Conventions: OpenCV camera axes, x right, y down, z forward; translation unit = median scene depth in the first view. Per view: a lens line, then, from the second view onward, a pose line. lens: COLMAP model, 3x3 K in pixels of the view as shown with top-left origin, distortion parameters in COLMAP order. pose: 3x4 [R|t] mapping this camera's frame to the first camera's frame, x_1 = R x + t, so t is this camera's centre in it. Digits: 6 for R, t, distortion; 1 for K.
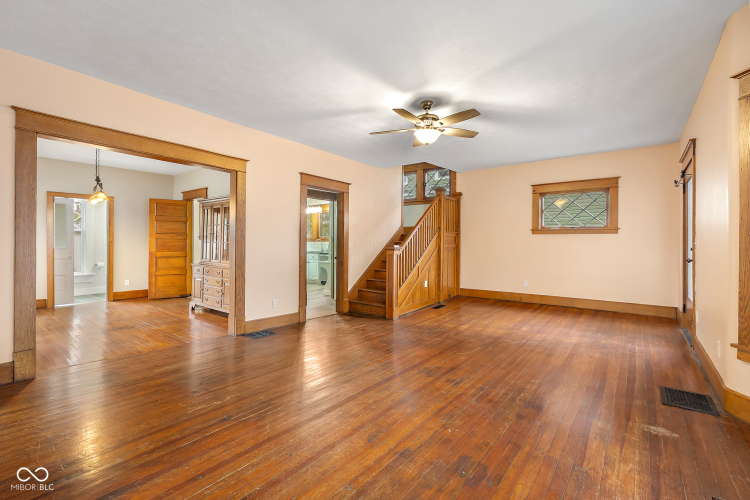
lens RADIAL K [[331.4, 0, 375.4], [0, 331.4, 243.6], [0, 0, 1]] dist [-0.002718, -0.000220]
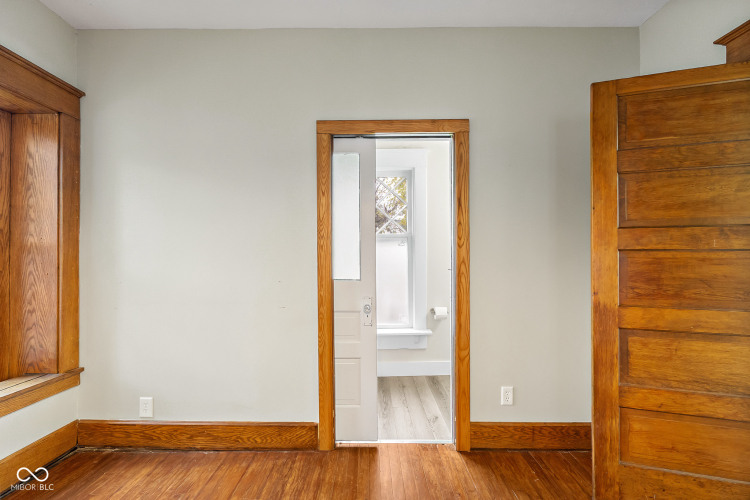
lens RADIAL K [[331.4, 0, 373.8], [0, 331.4, 254.5], [0, 0, 1]] dist [-0.002718, -0.000220]
pose [[0.612925, -0.004901, -0.790126, -0.592528], [0.005338, 0.999984, -0.002062, -0.011700], [0.790123, -0.002954, 0.612941, 0.727286]]
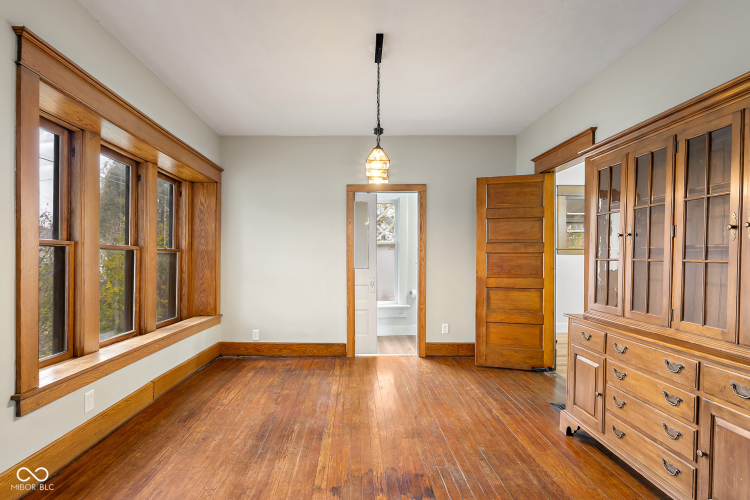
lens RADIAL K [[397.2, 0, 361.9], [0, 397.2, 262.3], [0, 0, 1]] dist [-0.004629, 0.000328]
pose [[0.622261, 0.003317, -0.782803, -0.295369], [0.001998, 0.999981, 0.005825, -0.003449], [0.782807, -0.005189, 0.622243, 0.453930]]
